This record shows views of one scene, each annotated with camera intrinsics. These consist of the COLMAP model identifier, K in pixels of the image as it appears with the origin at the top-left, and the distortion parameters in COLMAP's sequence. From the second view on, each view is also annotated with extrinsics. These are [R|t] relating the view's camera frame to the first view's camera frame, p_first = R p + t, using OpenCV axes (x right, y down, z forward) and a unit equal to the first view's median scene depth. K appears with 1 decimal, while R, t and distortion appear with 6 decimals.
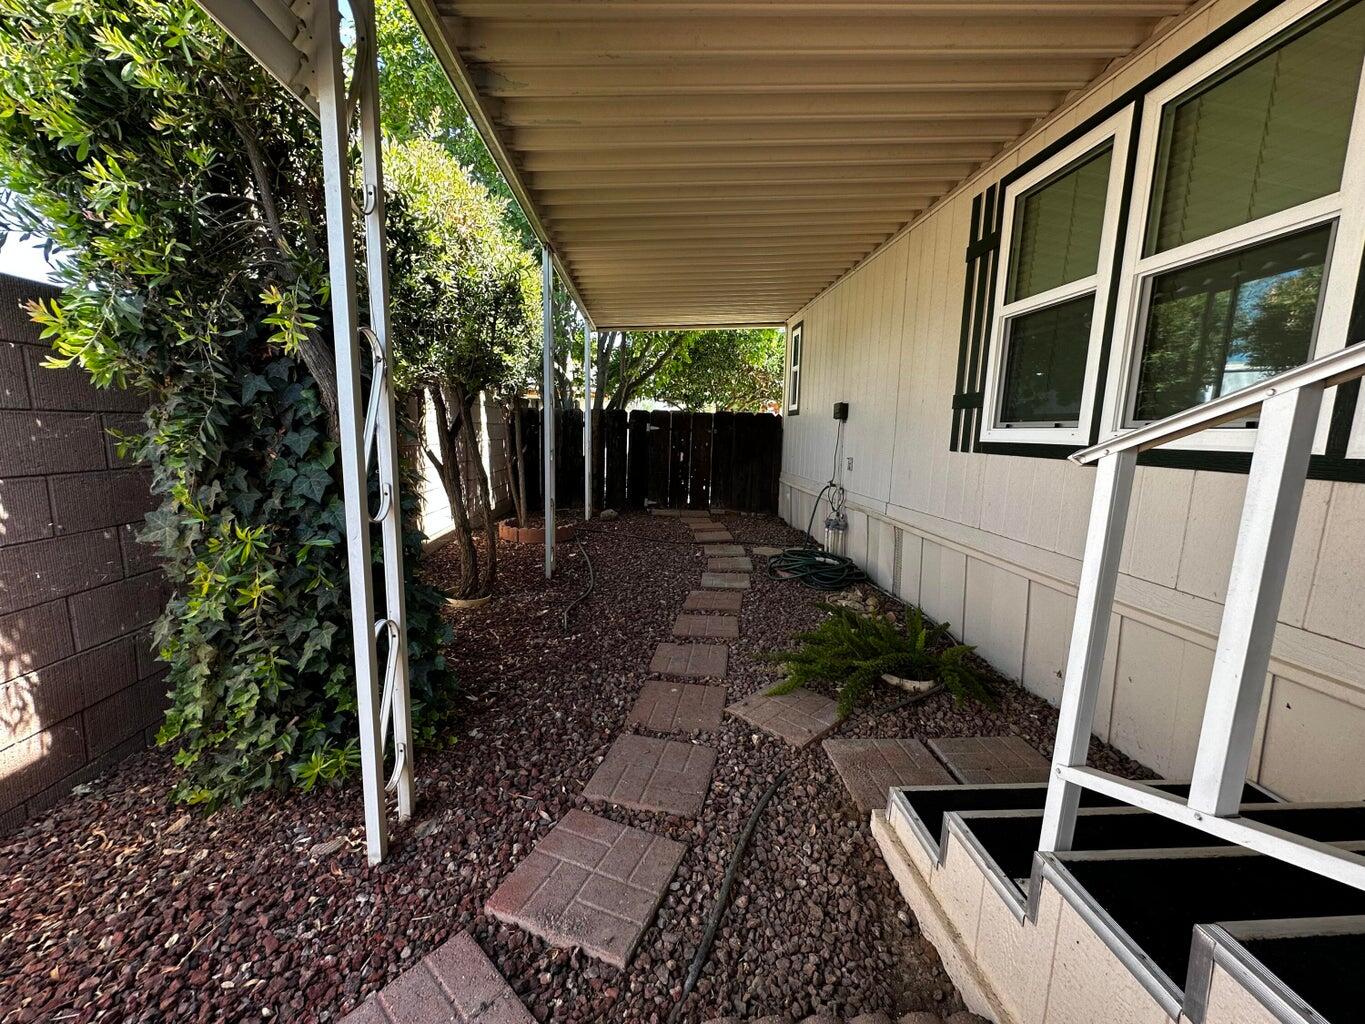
lens RADIAL K [[551.4, 0, 675.1], [0, 551.4, 517.5], [0, 0, 1]] dist [-0.002098, 0.000212]
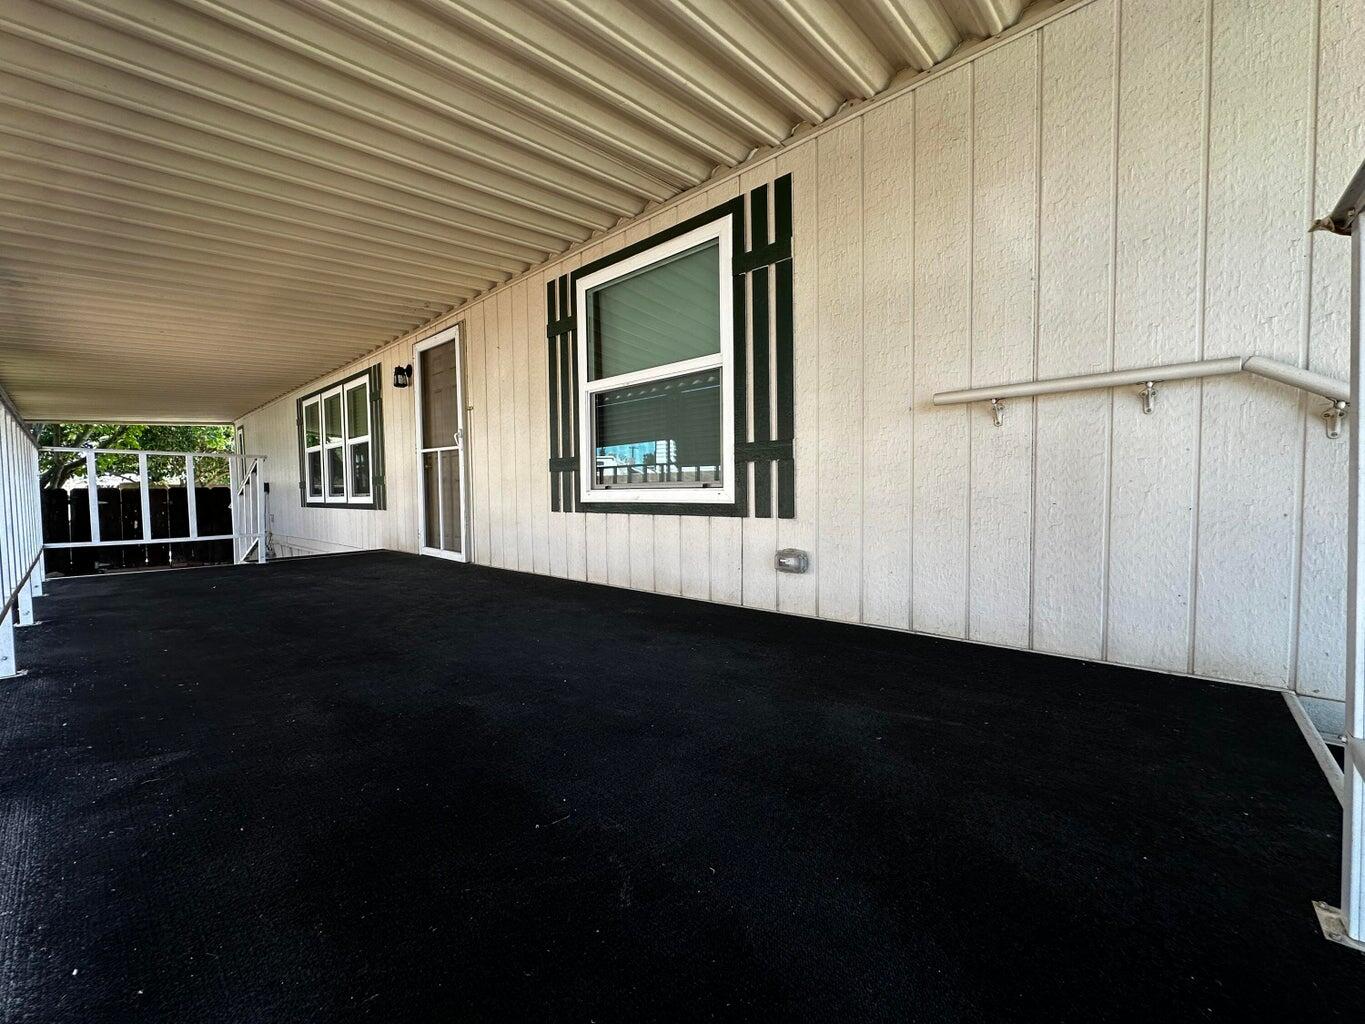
lens RADIAL K [[495.9, 0, 718.4], [0, 495.9, 523.2], [0, 0, 1]] dist [0.000119, 0.000033]
pose [[0.652372, -0.050471, 0.756217, -0.007144], [0.121894, 0.991778, -0.038962, -0.026336], [-0.748033, 0.117597, 0.653160, 0.170157]]
